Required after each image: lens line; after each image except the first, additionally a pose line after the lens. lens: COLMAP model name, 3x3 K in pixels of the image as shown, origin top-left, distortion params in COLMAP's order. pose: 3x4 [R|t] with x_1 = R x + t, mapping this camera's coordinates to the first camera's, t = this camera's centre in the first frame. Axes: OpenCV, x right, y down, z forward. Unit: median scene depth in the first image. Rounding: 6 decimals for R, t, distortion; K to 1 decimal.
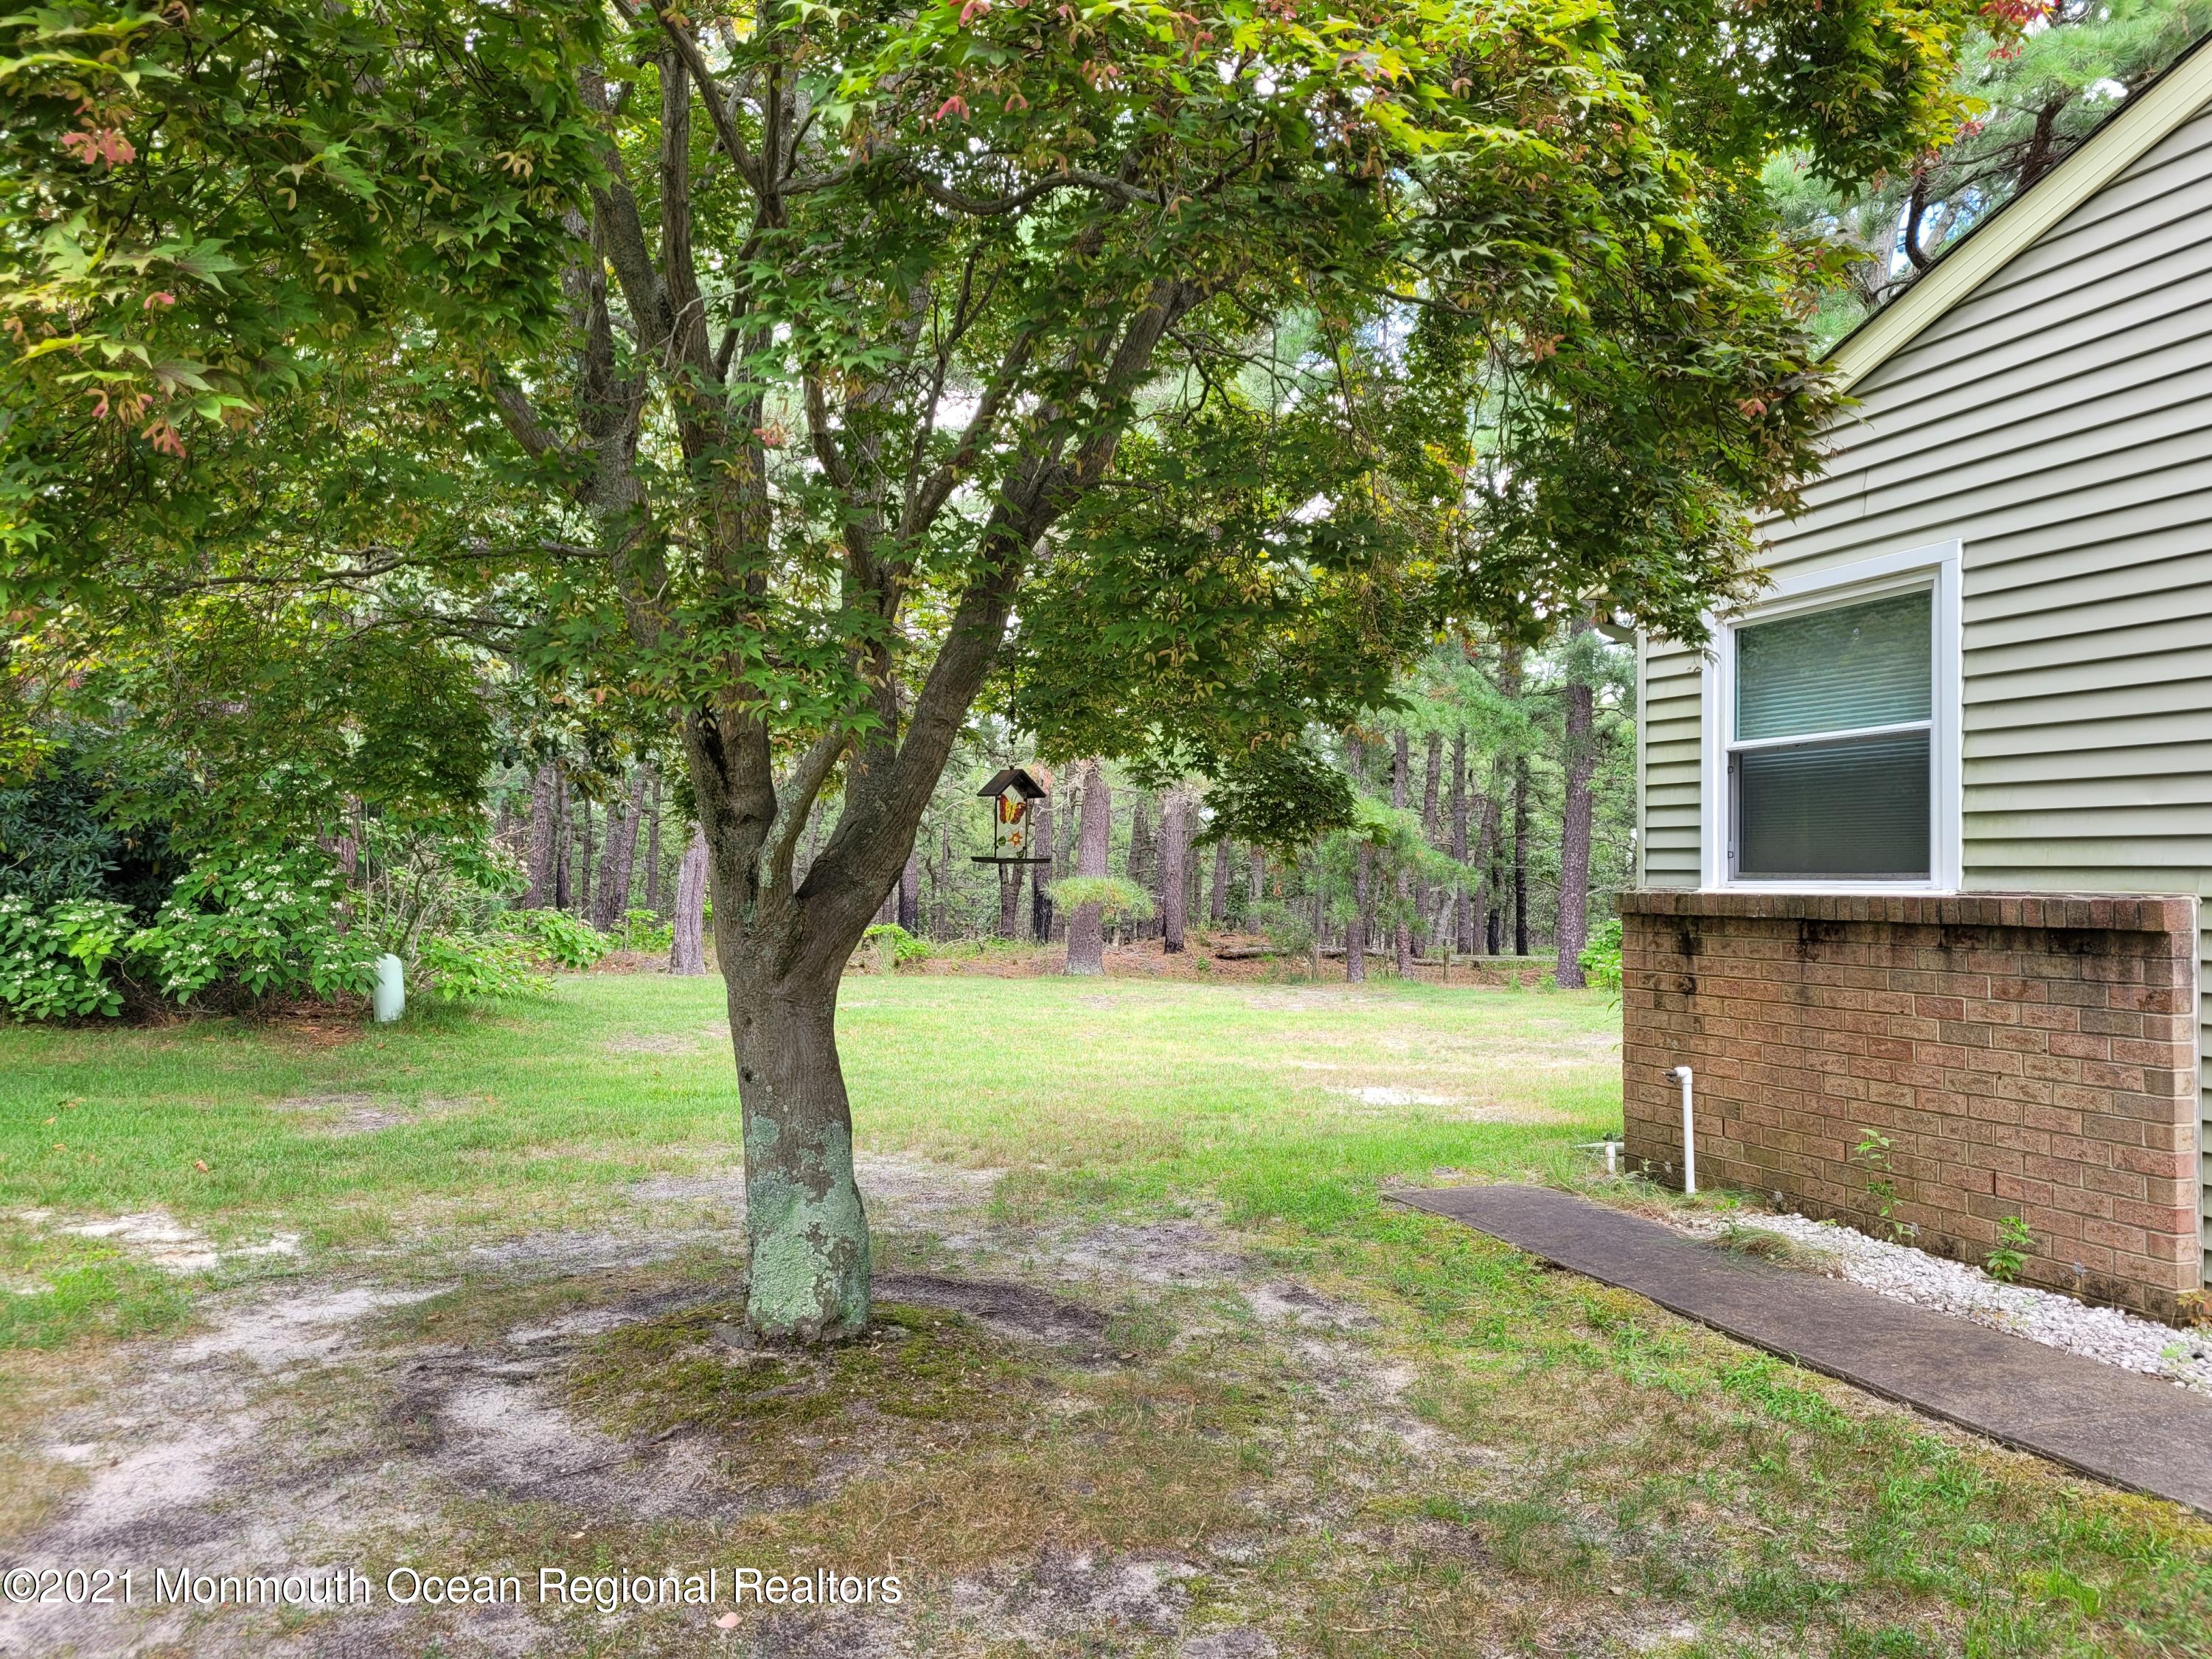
lens RADIAL K [[1682.7, 0, 1117.7], [0, 1682.7, 823.9], [0, 0, 1]] dist [0.054556, -0.043227]
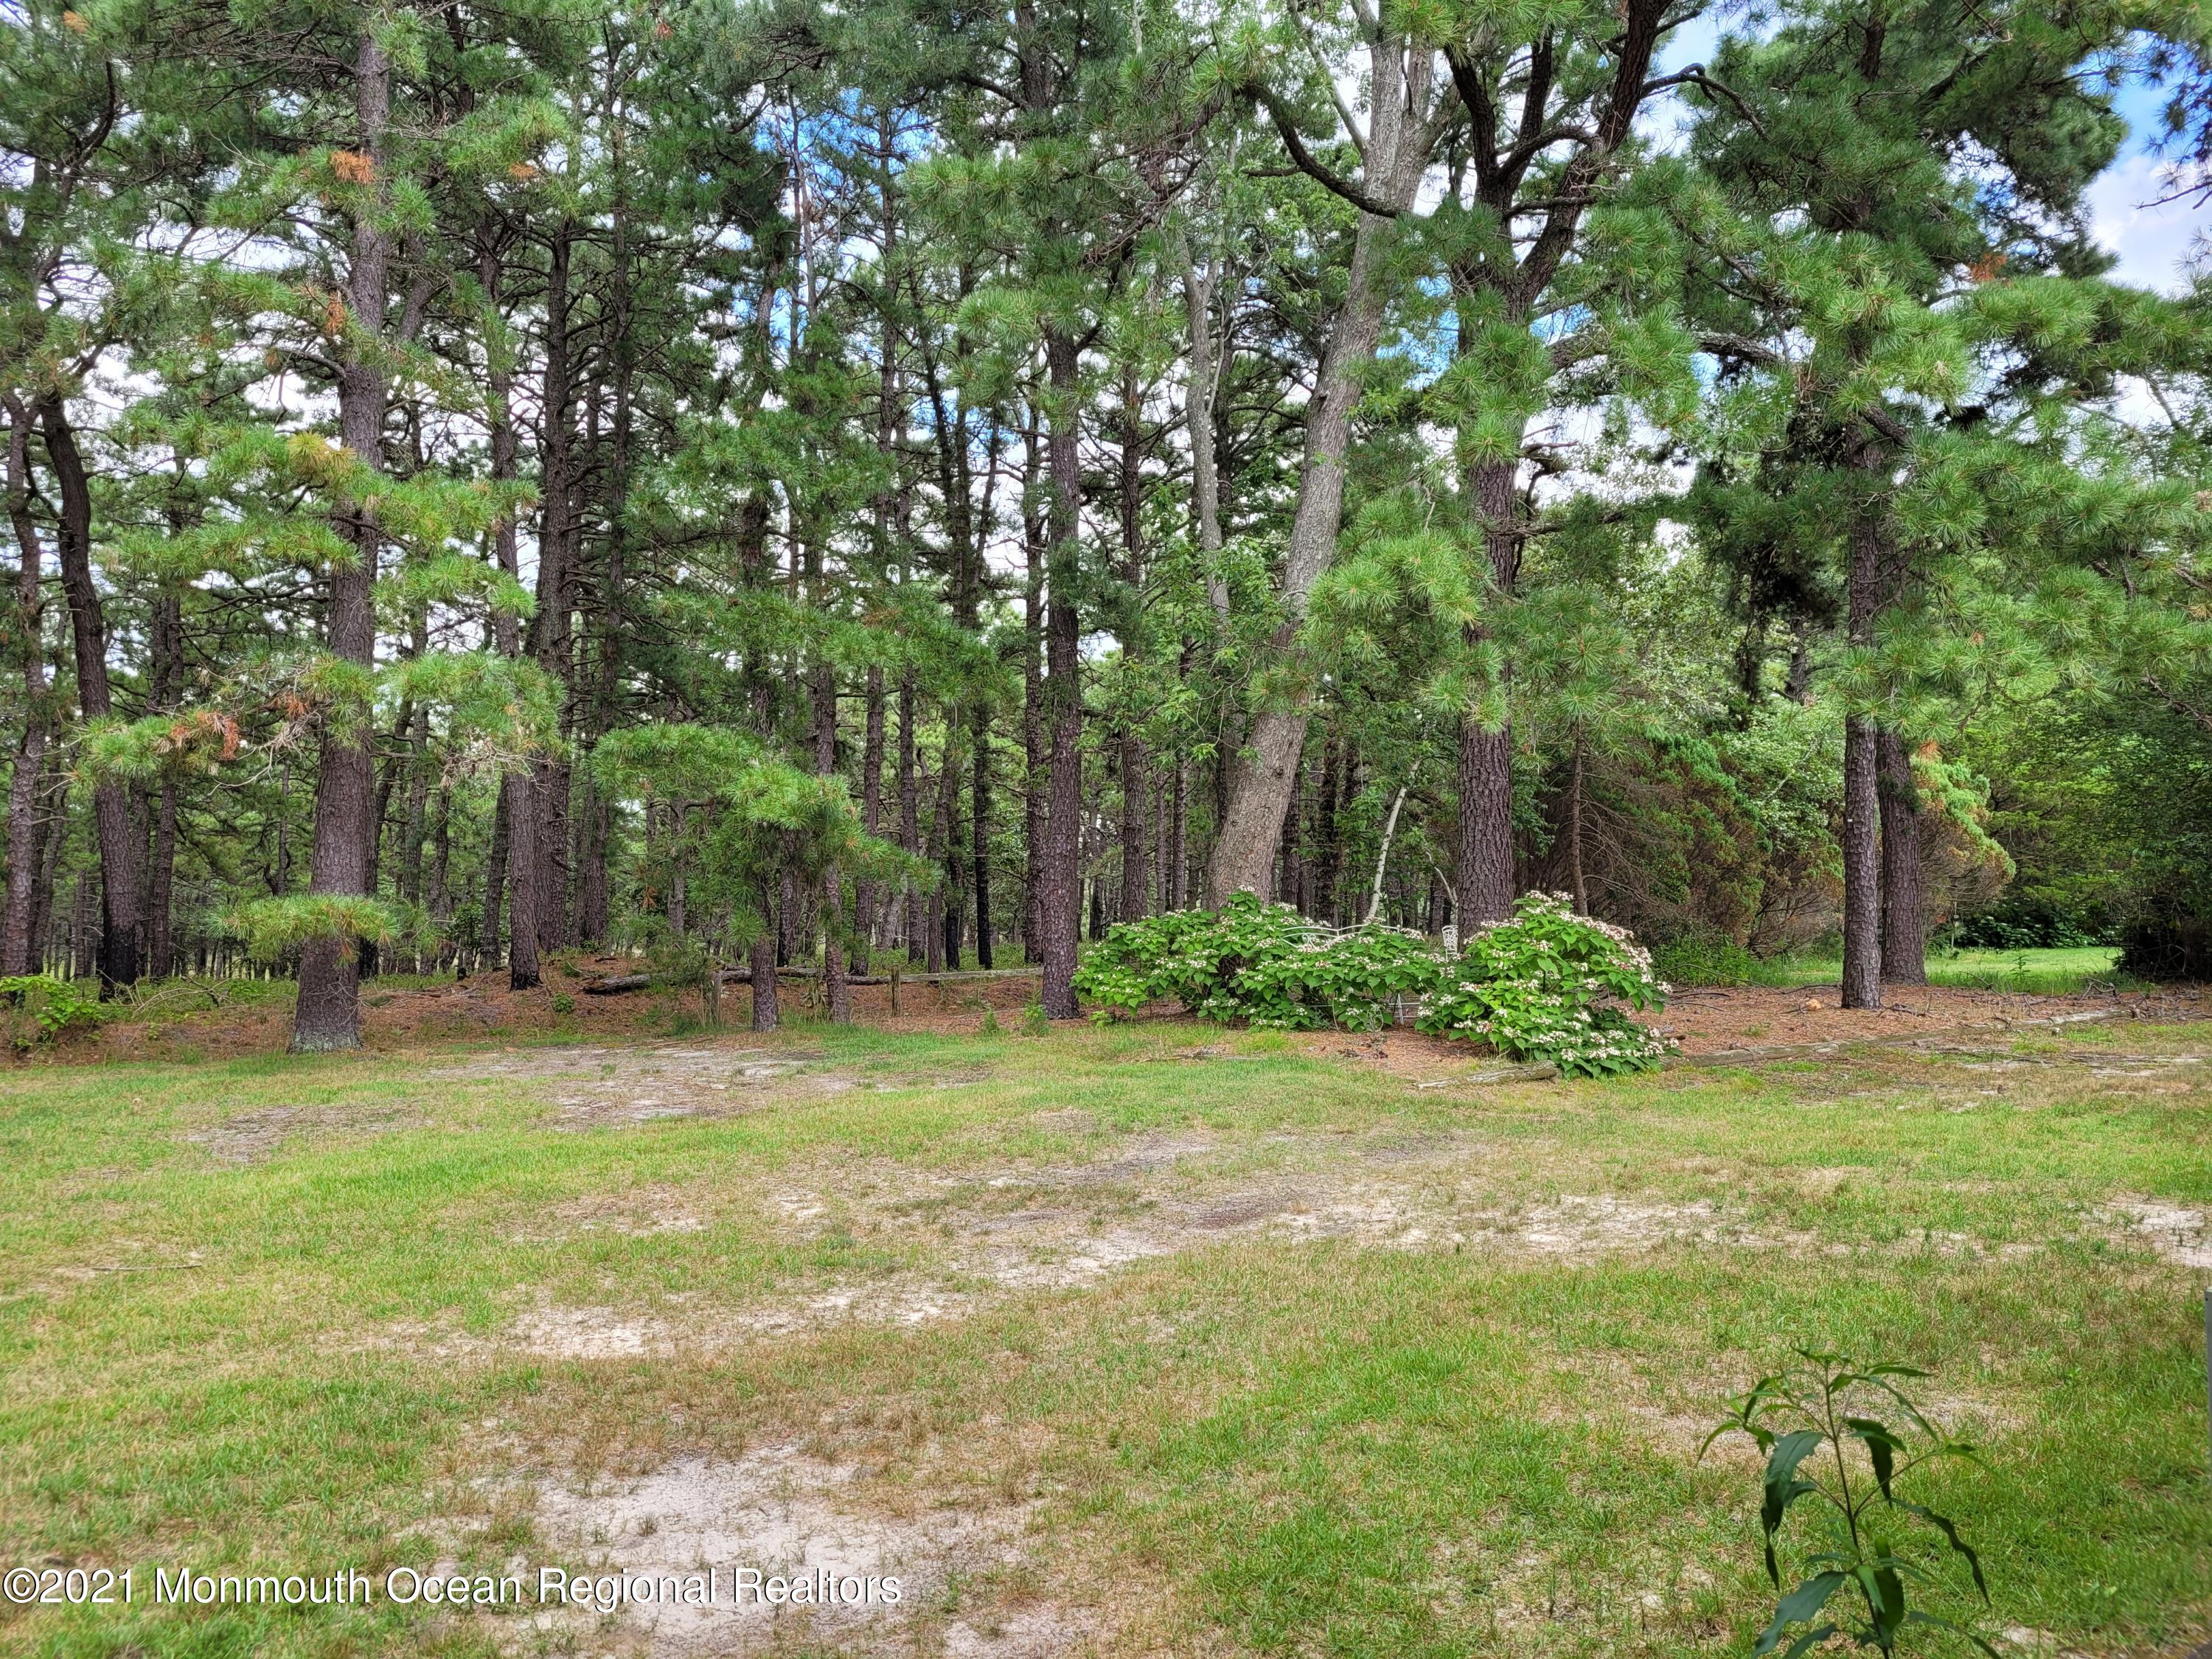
lens RADIAL K [[1682.7, 0, 1116.7], [0, 1682.7, 804.2], [0, 0, 1]] dist [0.054556, -0.043227]
pose [[0.947975, -0.020028, 0.317714, 0.039972], [0.022354, 0.999743, -0.003675, 0.004653], [-0.317559, 0.010586, 0.948179, 0.198388]]
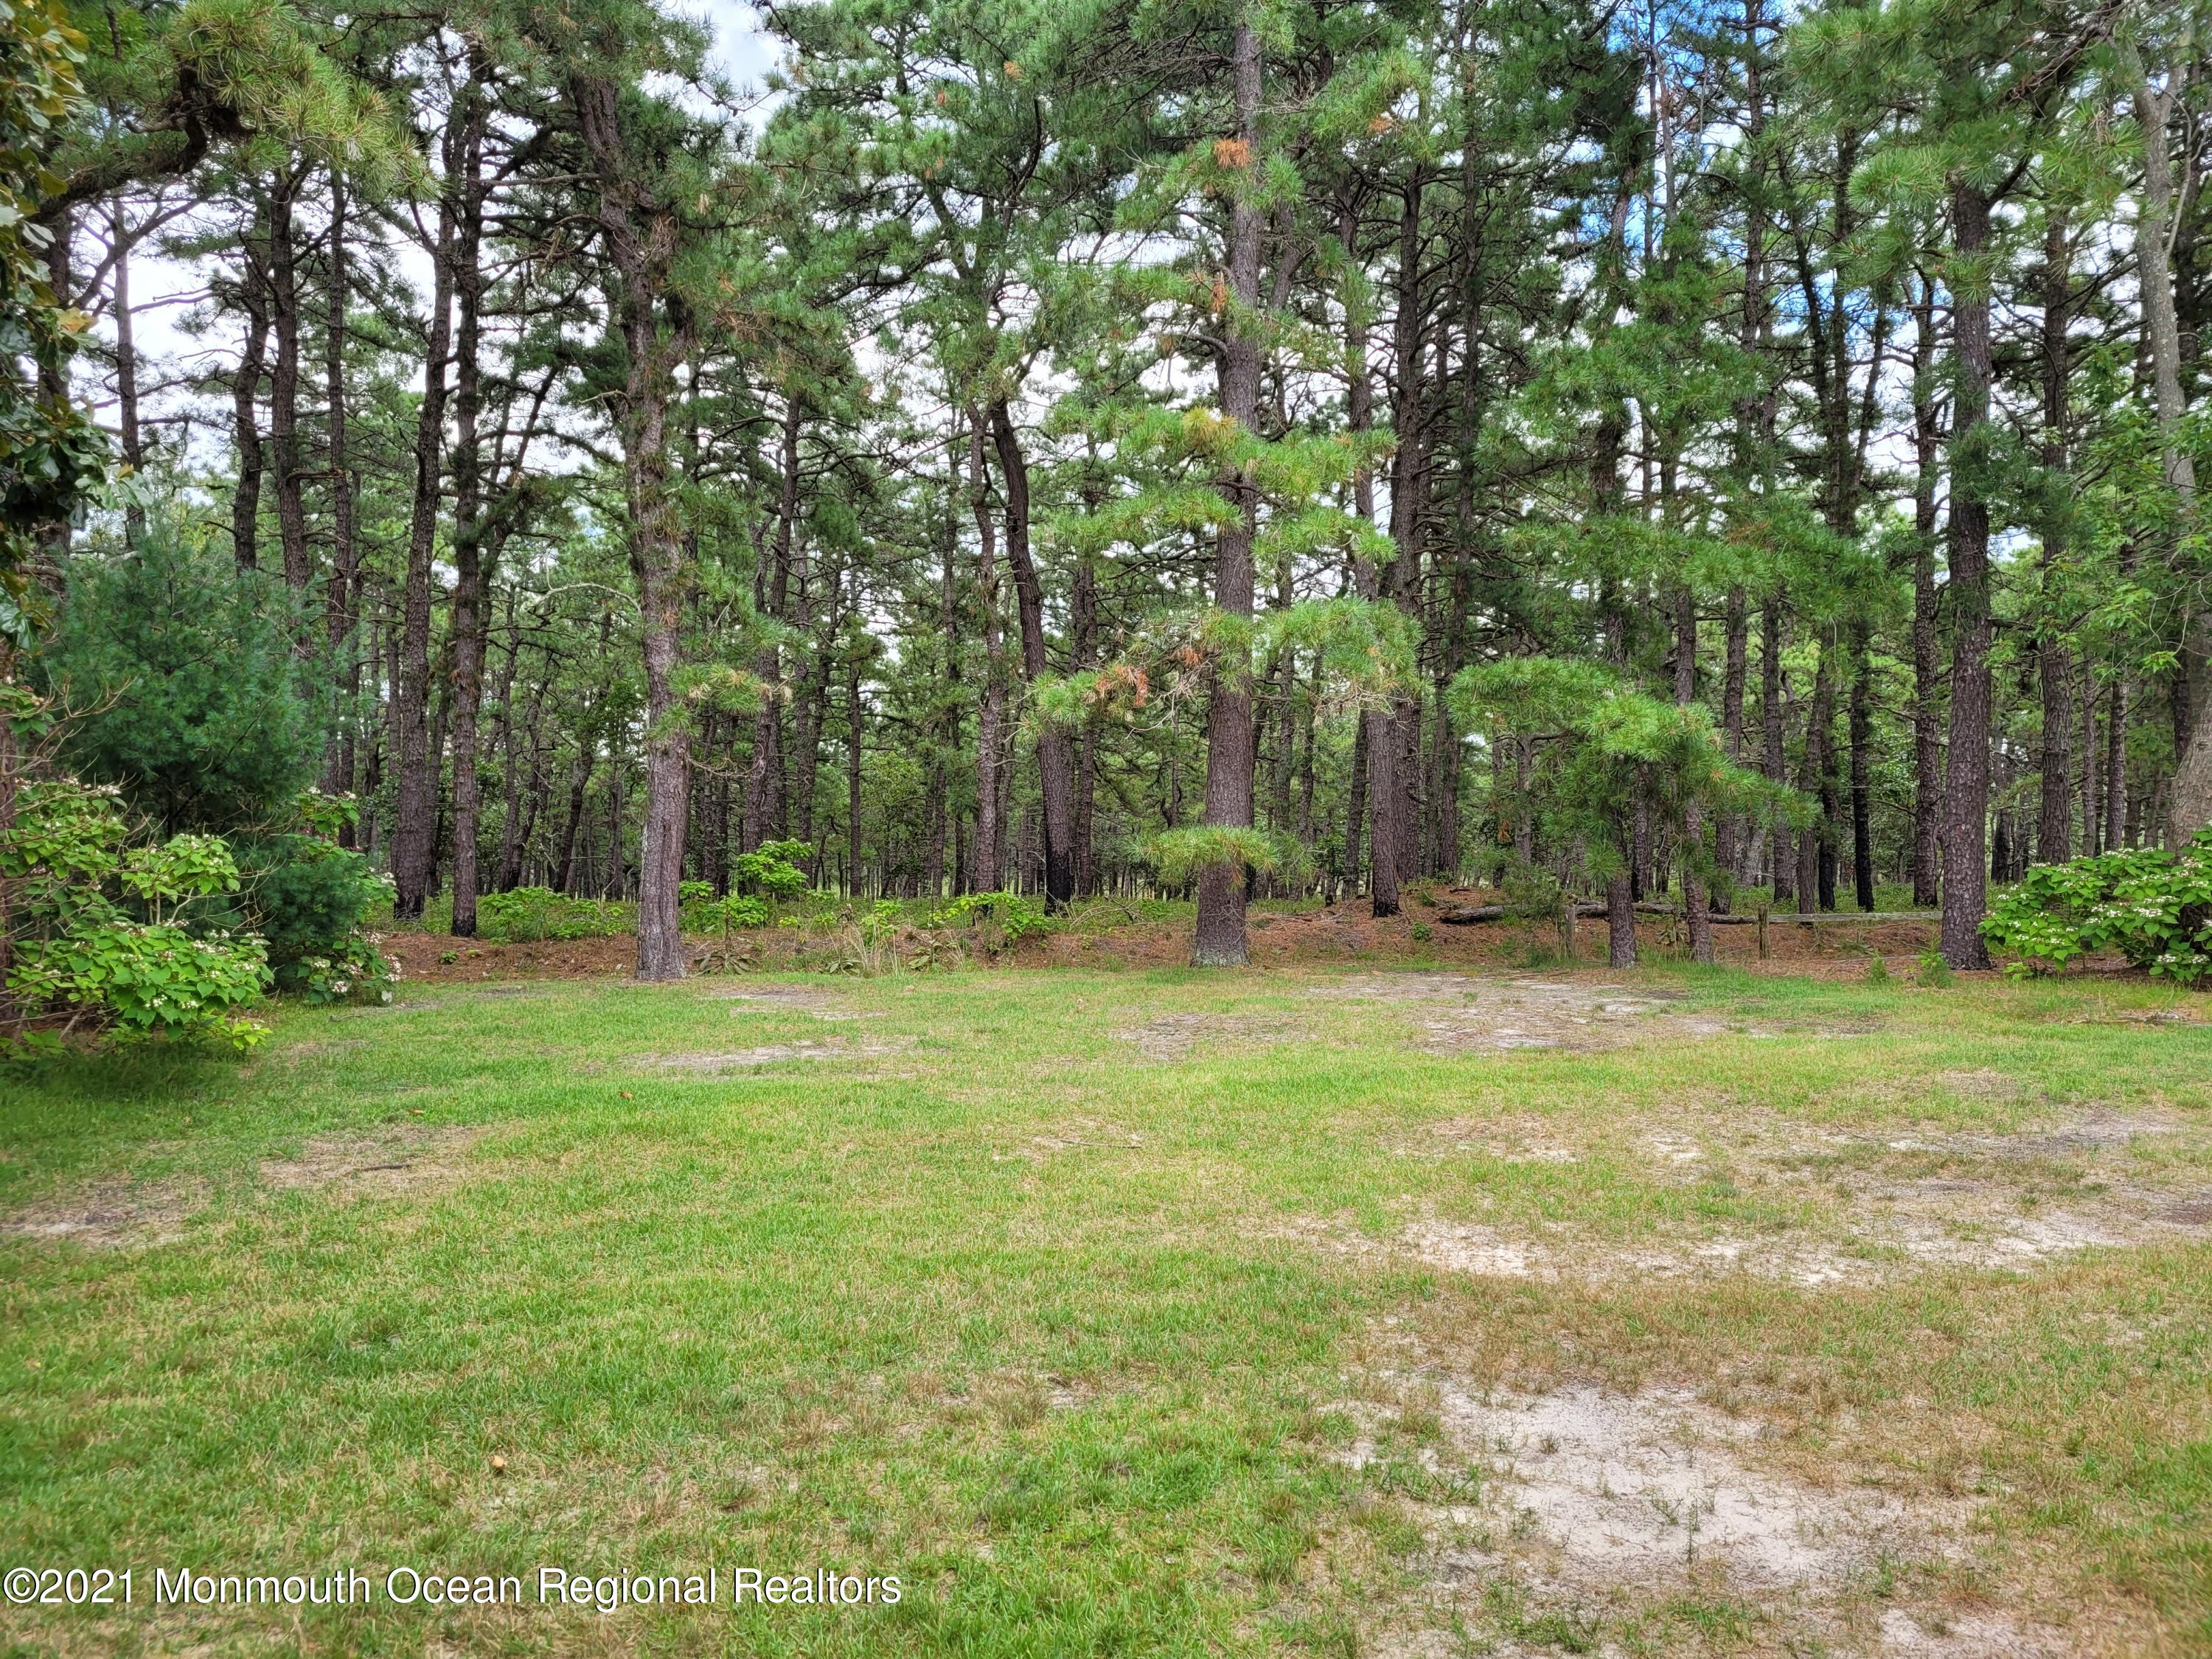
lens RADIAL K [[1682.7, 0, 1112.0], [0, 1682.7, 822.7], [0, 0, 1]] dist [0.054556, -0.043227]
pose [[0.984941, -0.033284, -0.169658, 0.037513], [0.039155, 0.998741, 0.031372, 0.004450], [0.168400, -0.037543, 0.985004, 0.198622]]
